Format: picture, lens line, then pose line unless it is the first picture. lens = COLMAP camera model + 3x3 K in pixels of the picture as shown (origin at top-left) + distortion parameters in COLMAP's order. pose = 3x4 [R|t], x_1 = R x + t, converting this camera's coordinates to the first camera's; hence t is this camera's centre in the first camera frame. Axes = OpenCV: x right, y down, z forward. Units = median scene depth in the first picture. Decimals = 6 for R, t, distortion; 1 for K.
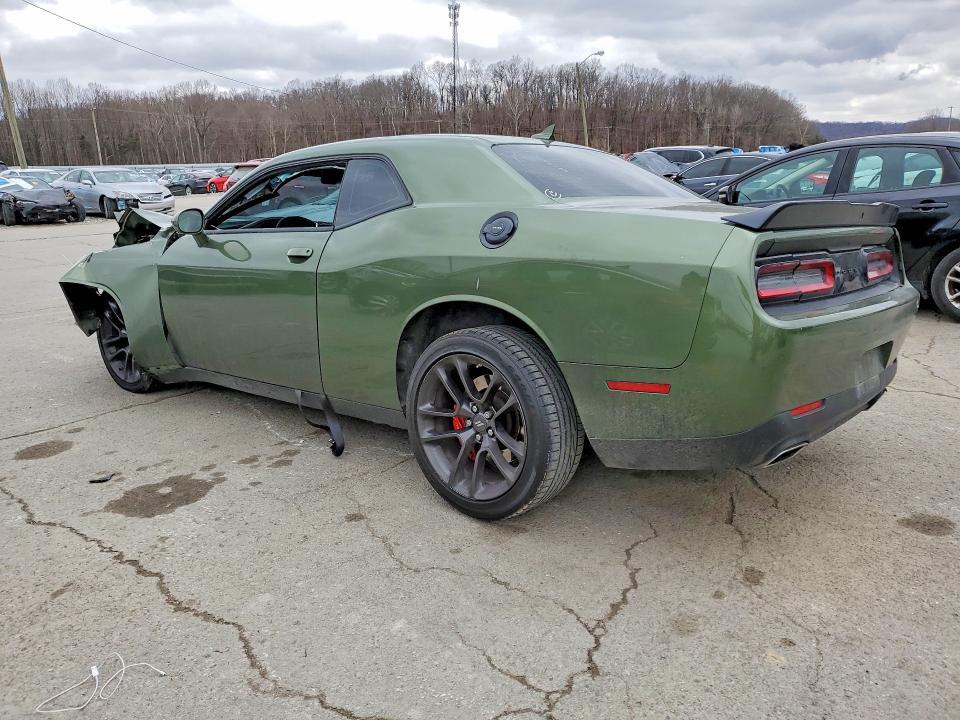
lens RADIAL K [[729.2, 0, 480.0], [0, 729.2, 360.0], [0, 0, 1]] dist [0.020185, -0.000142]
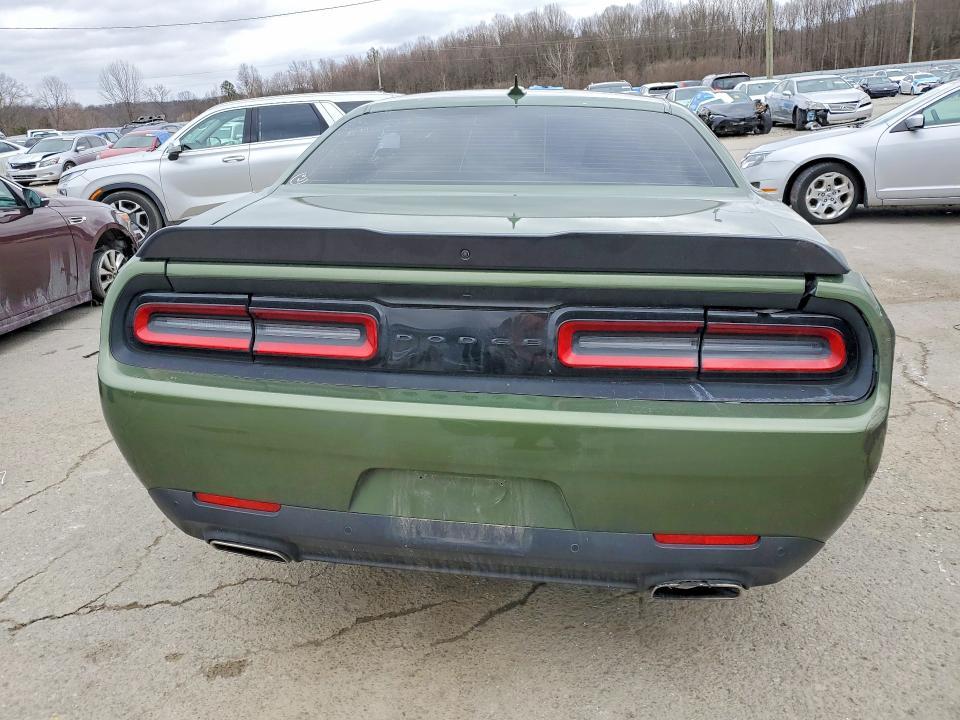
lens RADIAL K [[729.2, 0, 480.0], [0, 729.2, 360.0], [0, 0, 1]] dist [0.020185, -0.000142]
pose [[0.560524, 0.253508, -0.788382, 0.123686], [-0.153698, 0.967299, 0.201764, -0.028741], [0.813750, 0.008079, 0.581159, 0.084048]]
